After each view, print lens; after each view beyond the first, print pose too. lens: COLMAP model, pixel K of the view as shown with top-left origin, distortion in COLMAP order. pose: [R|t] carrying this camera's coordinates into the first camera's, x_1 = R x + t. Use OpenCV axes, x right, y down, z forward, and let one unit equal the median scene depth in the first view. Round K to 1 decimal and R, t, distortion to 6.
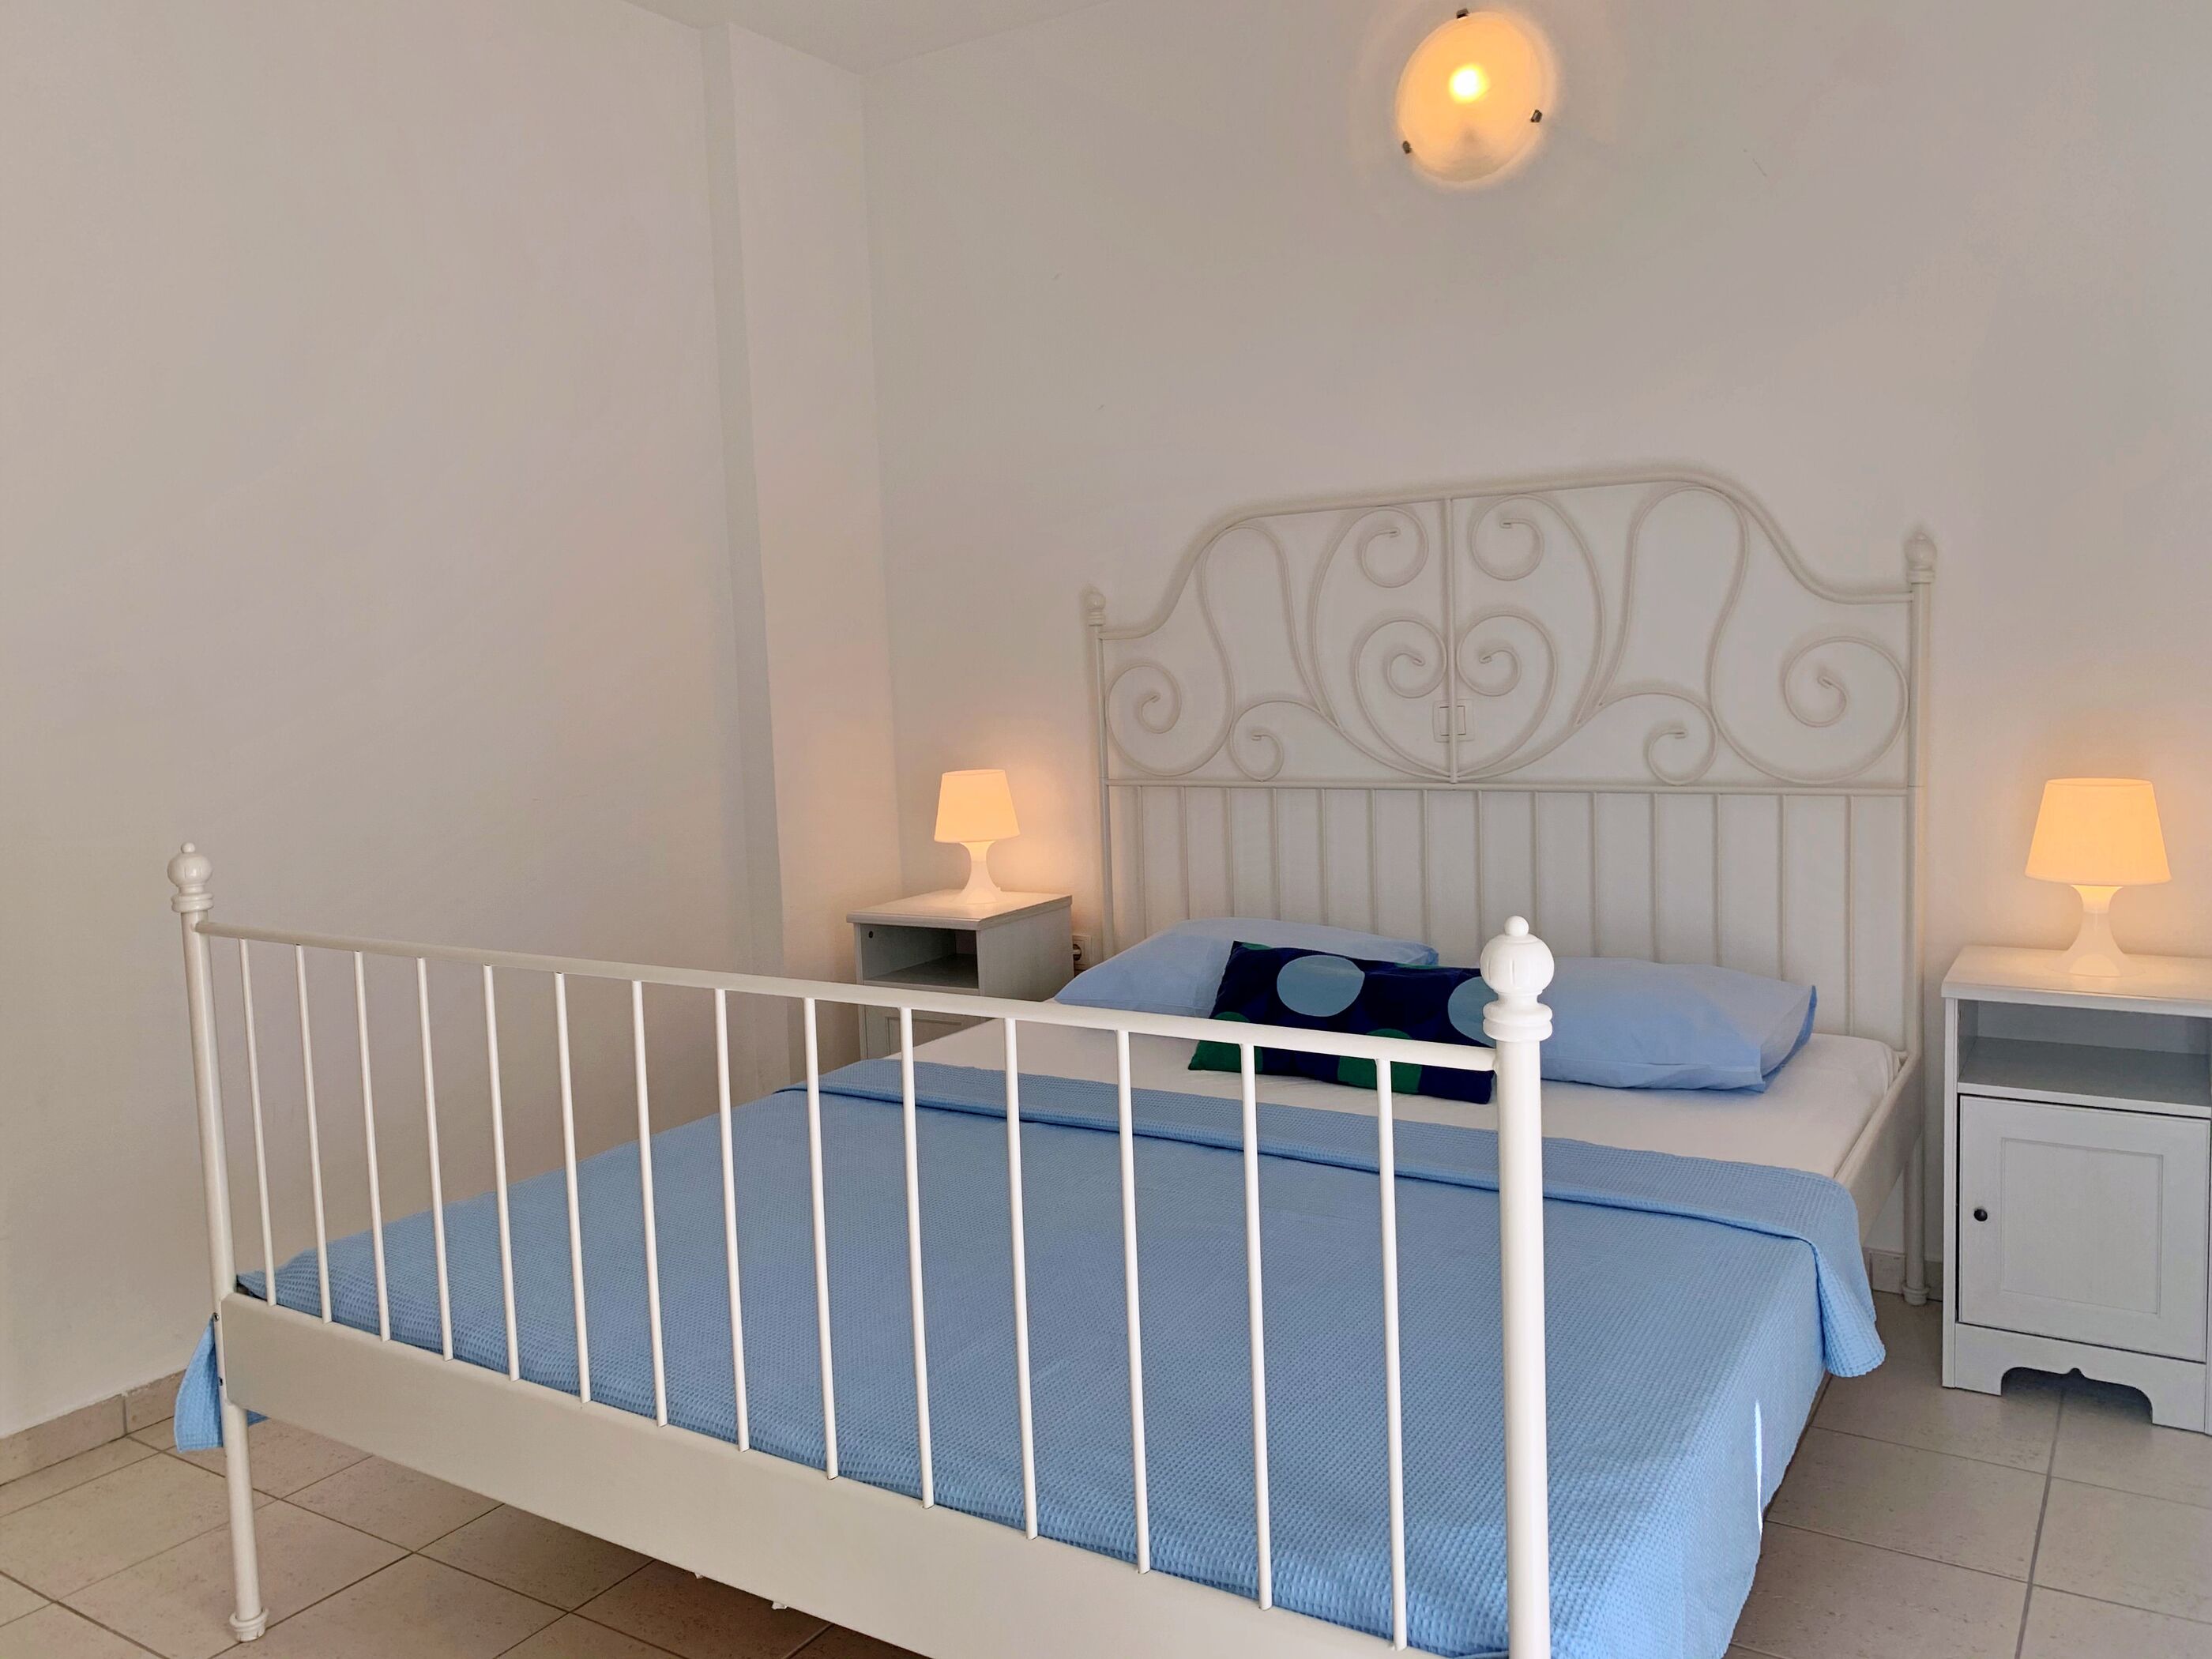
lens RADIAL K [[1710.9, 0, 1099.3], [0, 1710.9, 823.1], [0, 0, 1]] dist [0.053911, -0.078361]
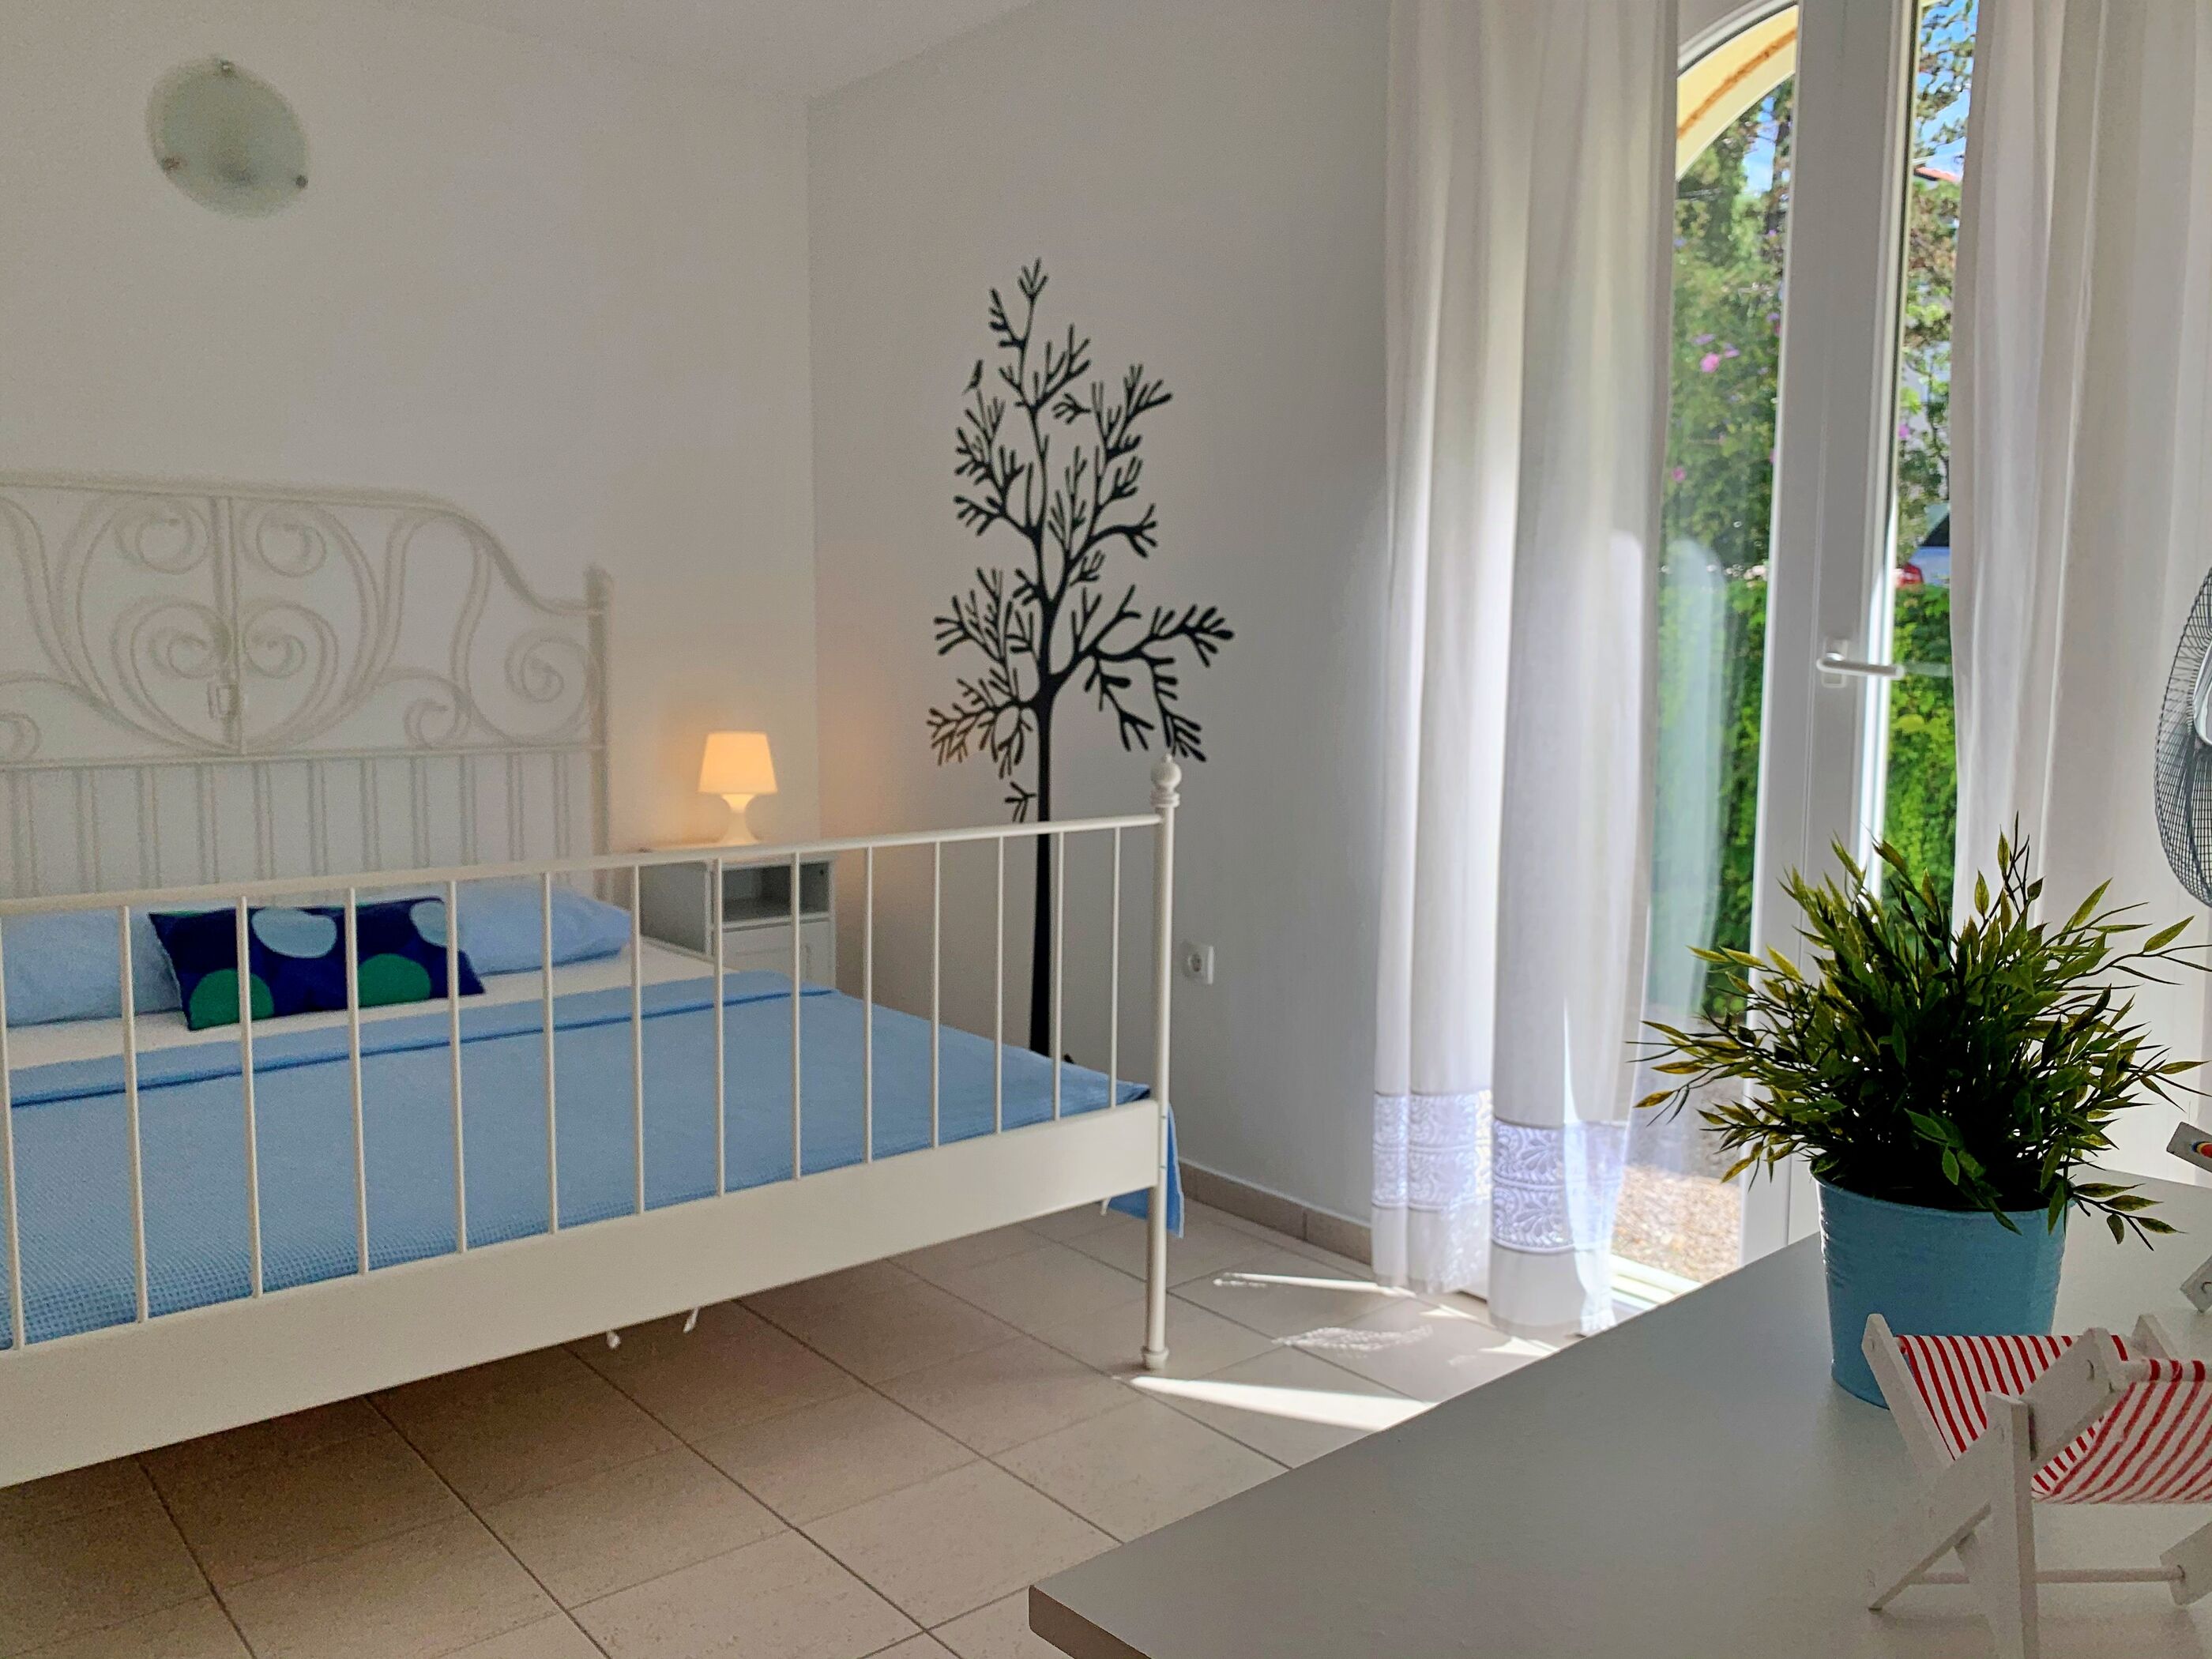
lens RADIAL K [[1710.9, 0, 1104.1], [0, 1710.9, 833.1], [0, 0, 1]] dist [0.053911, -0.078361]
pose [[0.285613, -0.078395, 0.955133, -0.689066], [0.058700, 0.996208, 0.064213, -0.012373], [-0.956546, 0.037727, 0.289132, 0.149748]]
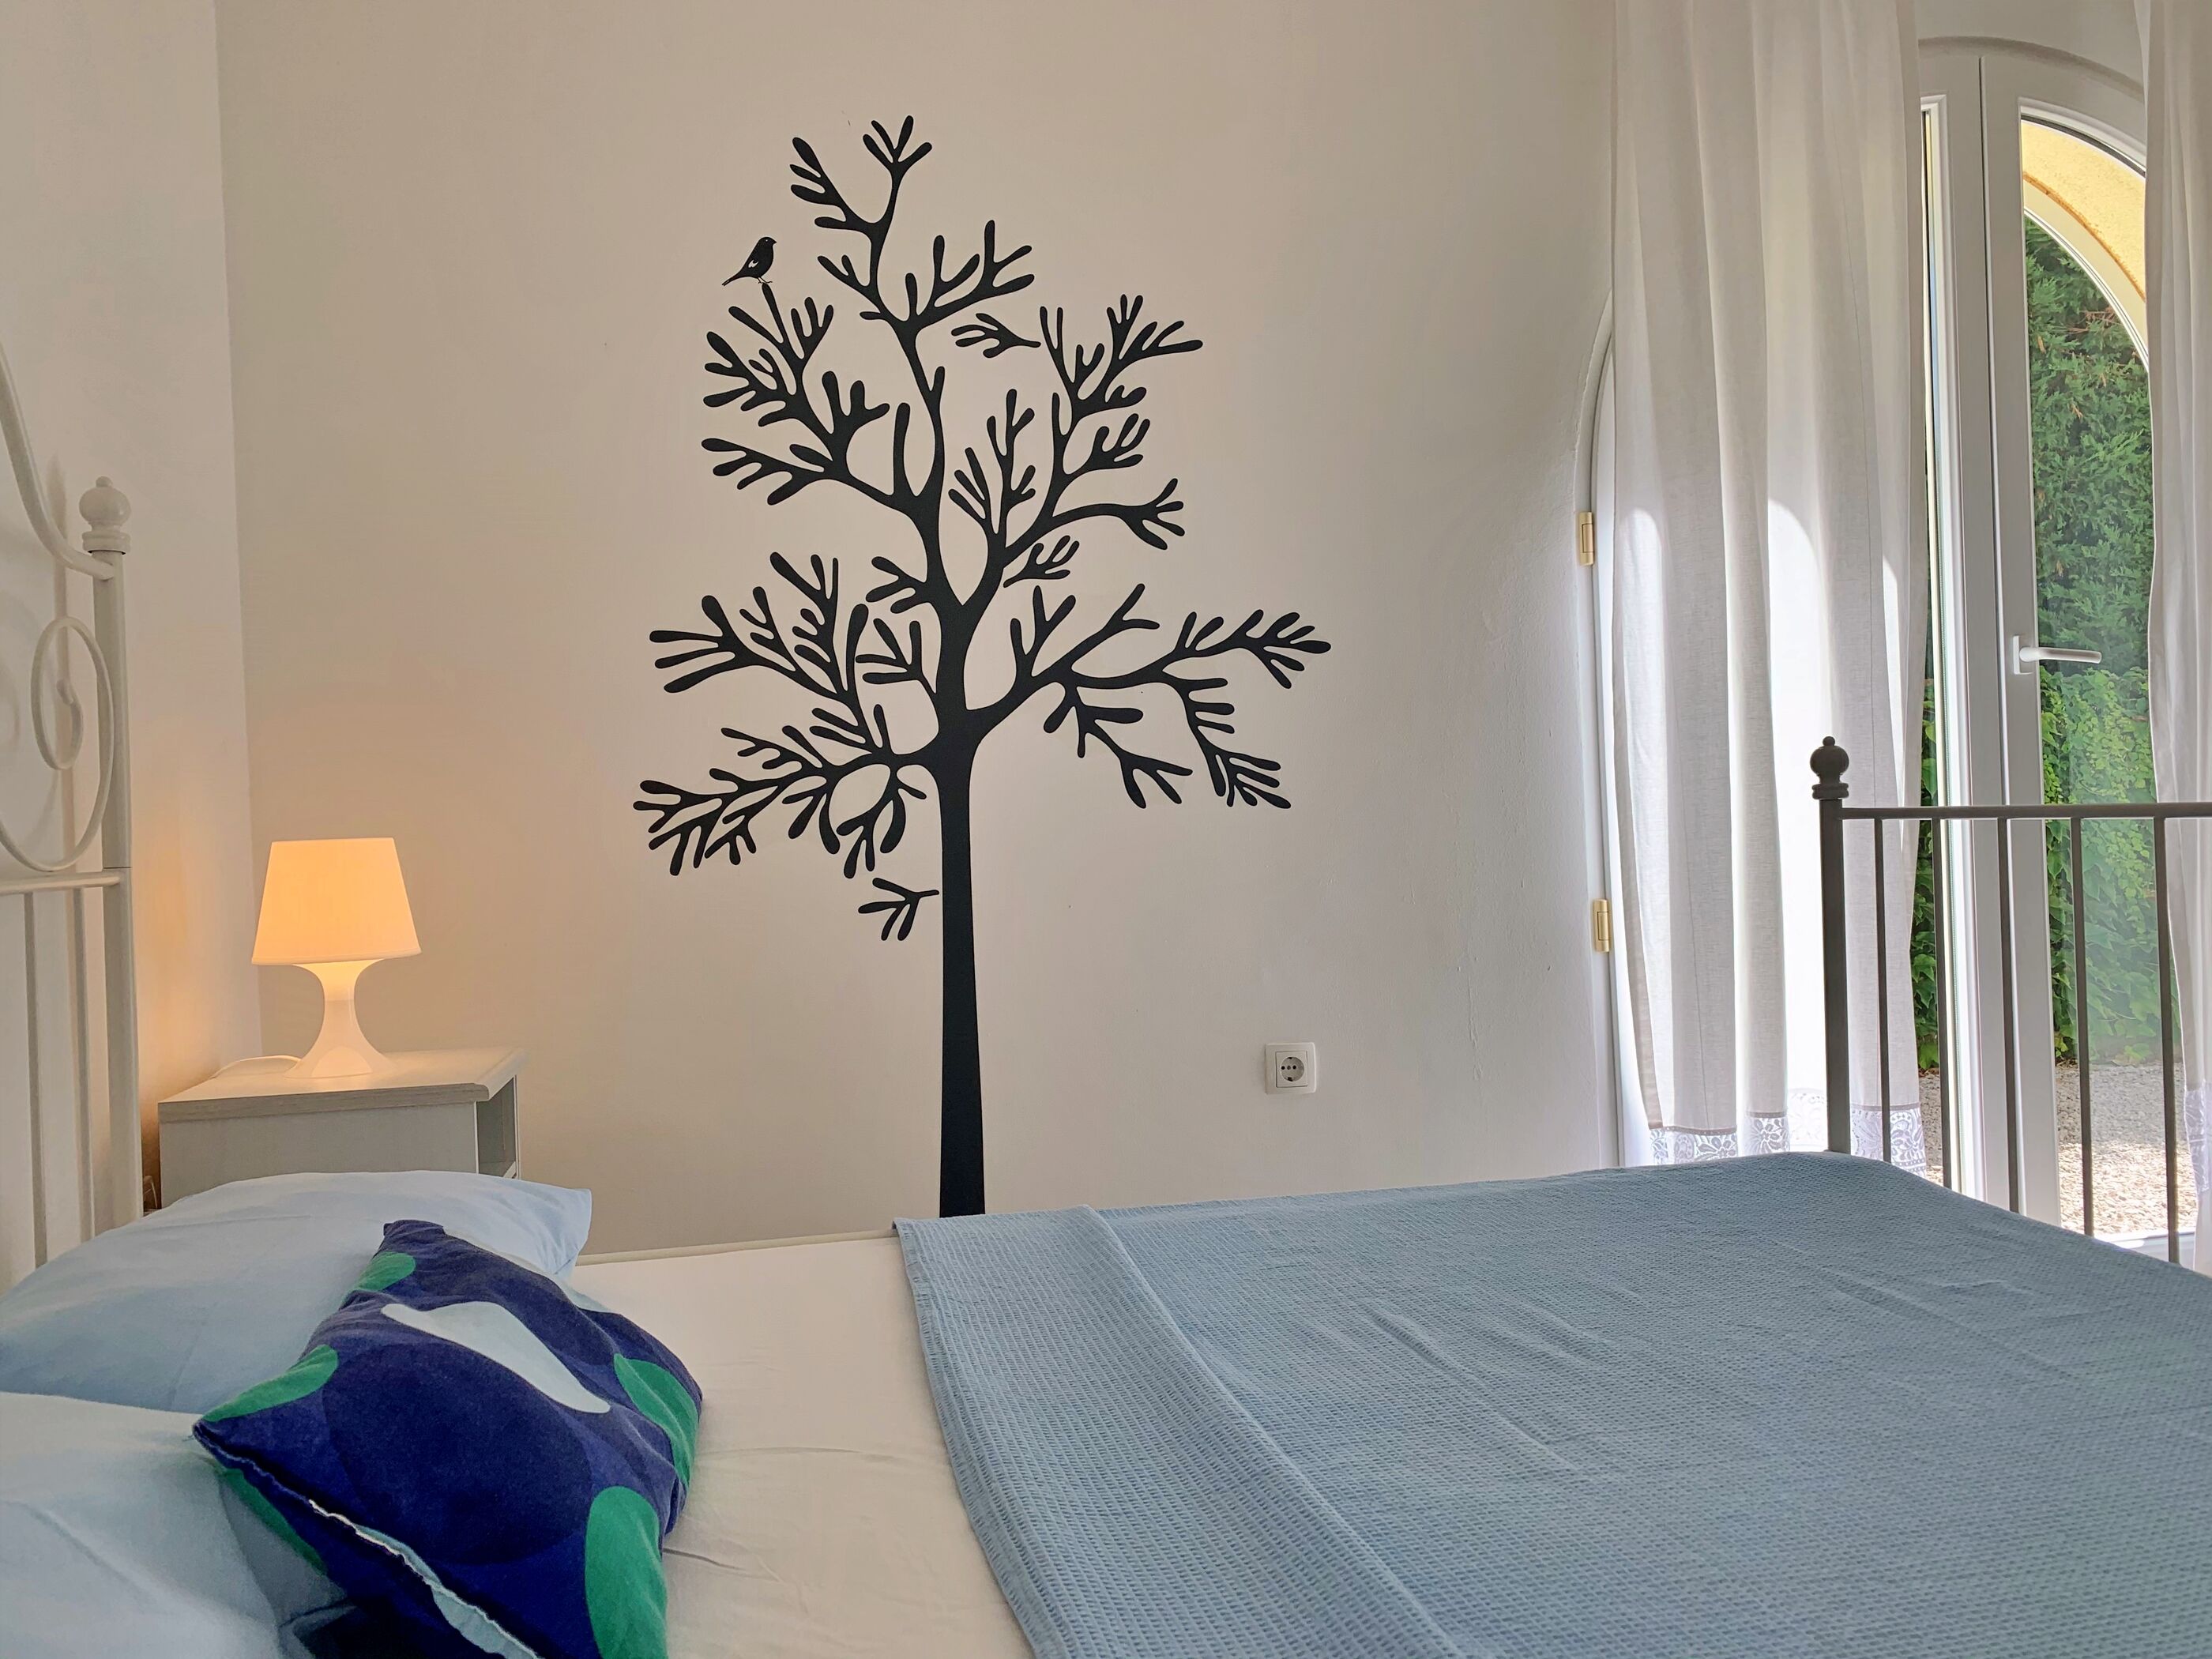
lens RADIAL K [[1710.9, 0, 1102.9], [0, 1710.9, 824.2], [0, 0, 1]] dist [0.053911, -0.078361]
pose [[-0.696623, 0.037633, 0.716450, -0.192681], [0.106321, 0.993012, 0.051219, -0.029212], [-0.709515, 0.111854, -0.695756, 1.039354]]
